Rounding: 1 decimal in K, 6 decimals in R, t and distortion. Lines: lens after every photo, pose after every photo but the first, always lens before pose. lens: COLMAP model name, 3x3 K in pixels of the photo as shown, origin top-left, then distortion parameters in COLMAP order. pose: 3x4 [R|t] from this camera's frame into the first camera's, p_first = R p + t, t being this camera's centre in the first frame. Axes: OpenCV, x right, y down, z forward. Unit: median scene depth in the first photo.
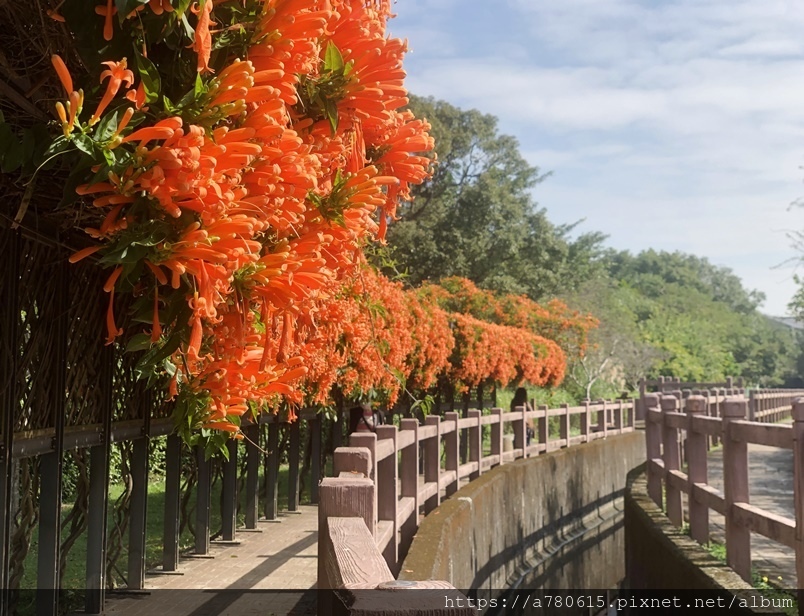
lens RADIAL K [[1290.2, 0, 383.2], [0, 1290.2, 290.7], [0, 0, 1]] dist [0.043873, 0.000000]
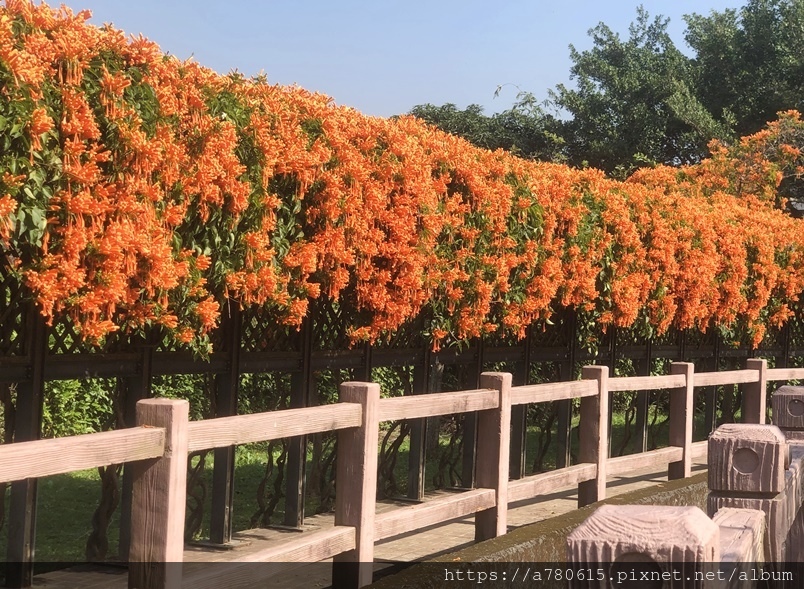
lens RADIAL K [[1609.6, 0, 386.5], [0, 1609.6, 296.5], [0, 0, 1]] dist [0.088611, 0.000000]
pose [[0.911276, 0.033370, -0.410441, 0.156480], [-0.006049, 0.997688, 0.067684, -0.020950], [0.411751, -0.059196, 0.909372, -0.170358]]
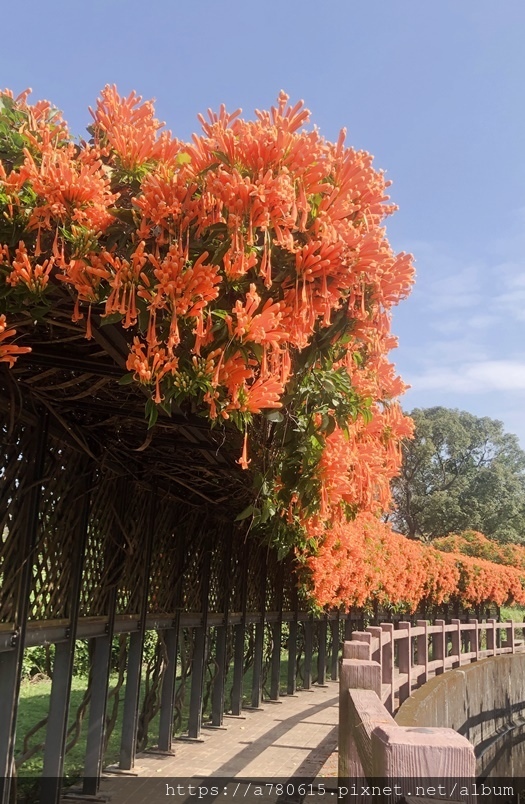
lens RADIAL K [[918.9, 0, 209.9], [0, 918.9, 384.7], [0, 0, 1]] dist [0.028257, 0.000000]
pose [[0.970961, -0.009721, -0.239041, 0.024334], [-0.026721, 0.988516, -0.148737, -0.014852], [0.237741, 0.150805, 0.959550, -0.199073]]
